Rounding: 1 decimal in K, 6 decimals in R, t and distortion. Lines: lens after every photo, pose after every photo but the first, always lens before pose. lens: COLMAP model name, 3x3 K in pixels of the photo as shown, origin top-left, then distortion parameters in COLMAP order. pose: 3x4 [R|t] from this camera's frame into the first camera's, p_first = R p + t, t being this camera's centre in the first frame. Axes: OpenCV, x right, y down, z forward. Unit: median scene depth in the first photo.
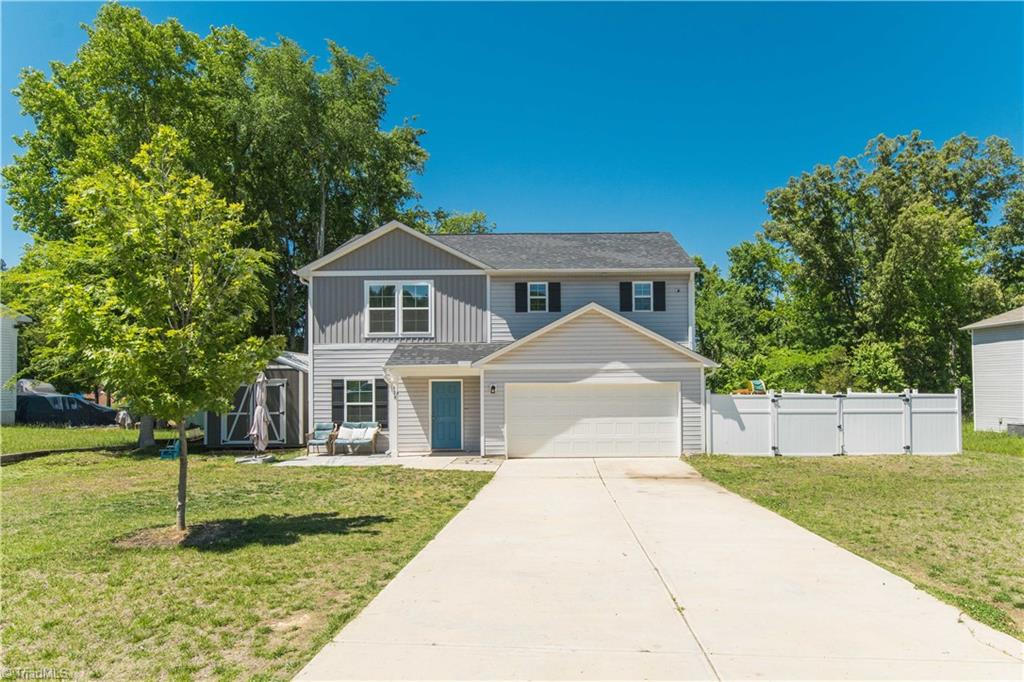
lens RADIAL K [[598.0, 0, 544.3], [0, 598.0, 374.9], [0, 0, 1]] dist [0.001168, -0.000153]
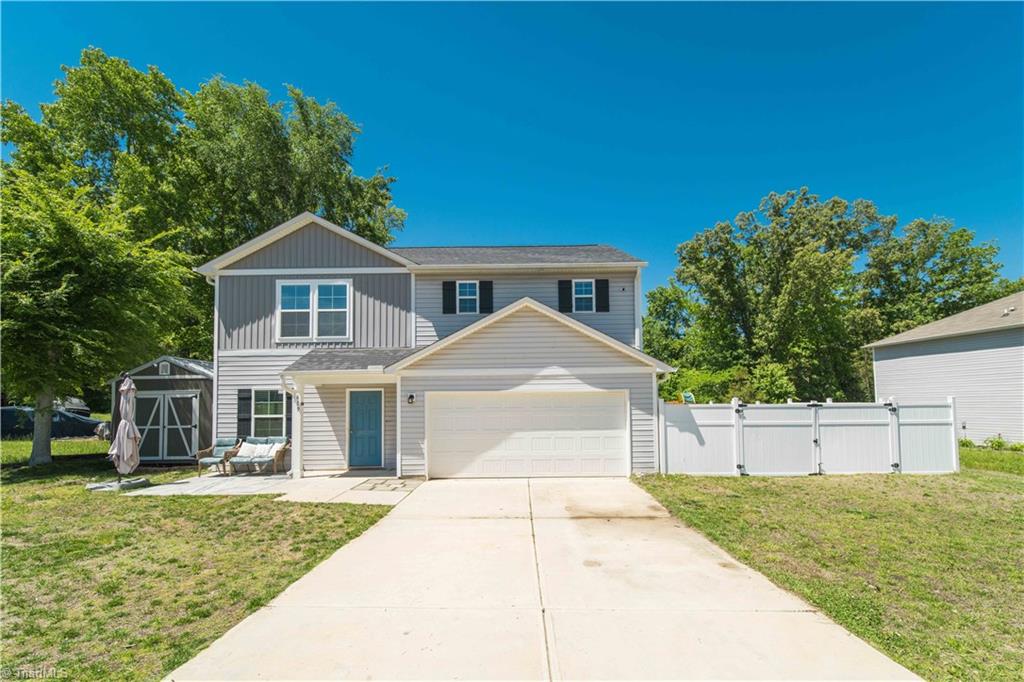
lens RADIAL K [[409.1, 0, 511.5], [0, 409.1, 384.6], [0, 0, 1]] dist [-0.000206, -0.000085]
pose [[0.999993, -0.003380, 0.001819, 0.053893], [0.003425, 0.999685, -0.024851, 0.017557], [-0.001734, 0.024857, 0.999690, 0.385872]]
